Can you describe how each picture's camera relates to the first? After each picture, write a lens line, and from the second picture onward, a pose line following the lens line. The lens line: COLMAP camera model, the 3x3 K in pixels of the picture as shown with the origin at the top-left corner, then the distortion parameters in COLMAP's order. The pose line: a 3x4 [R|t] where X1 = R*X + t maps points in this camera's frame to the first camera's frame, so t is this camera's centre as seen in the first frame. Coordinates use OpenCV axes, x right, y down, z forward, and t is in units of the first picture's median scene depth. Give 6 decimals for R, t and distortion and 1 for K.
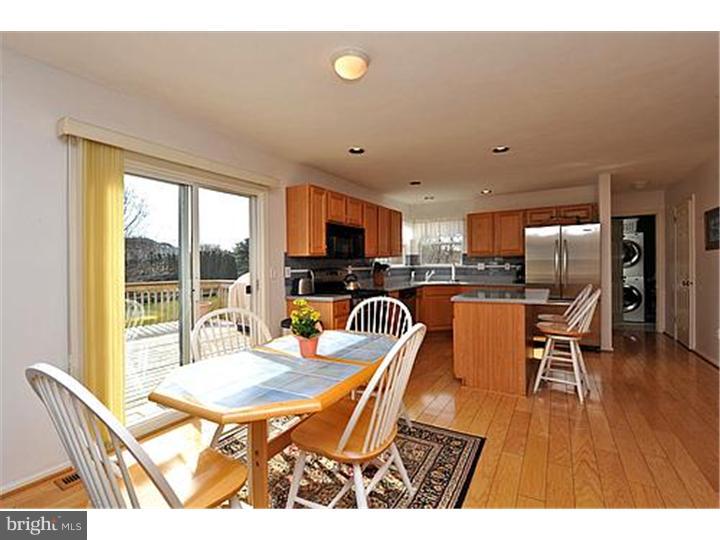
lens RADIAL K [[334.7, 0, 361.3], [0, 334.7, 261.4], [0, 0, 1]] dist [0.000265, 0.000106]
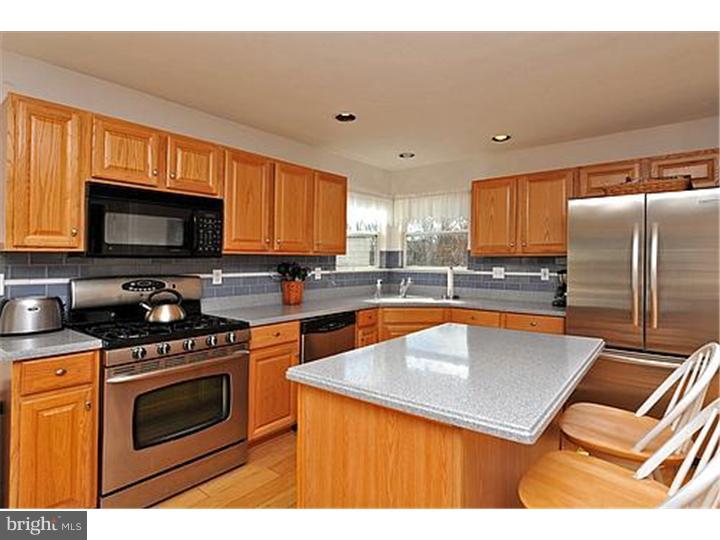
lens RADIAL K [[375.1, 0, 360.9], [0, 375.1, 260.0], [0, 0, 1]] dist [-0.001666, -0.000509]
pose [[0.987961, 0.017347, -0.153725, 0.247196], [-0.016057, 0.999825, 0.009630, -0.010656], [0.153865, -0.007046, 0.988067, 0.364329]]
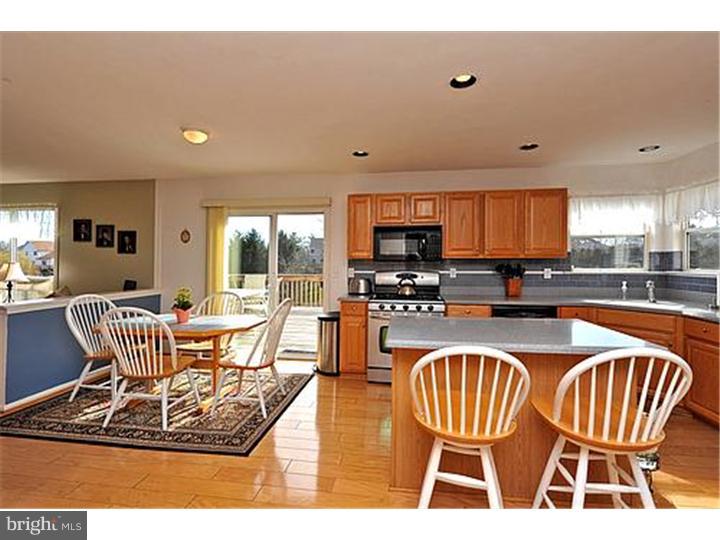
lens RADIAL K [[334.7, 0, 361.3], [0, 334.7, 261.4], [0, 0, 1]] dist [0.000265, 0.000106]
pose [[0.391716, 0.012694, -0.919999, 0.563546], [0.001856, 0.999892, 0.014586, -0.015343], [0.920084, -0.007421, 0.391650, 0.383161]]
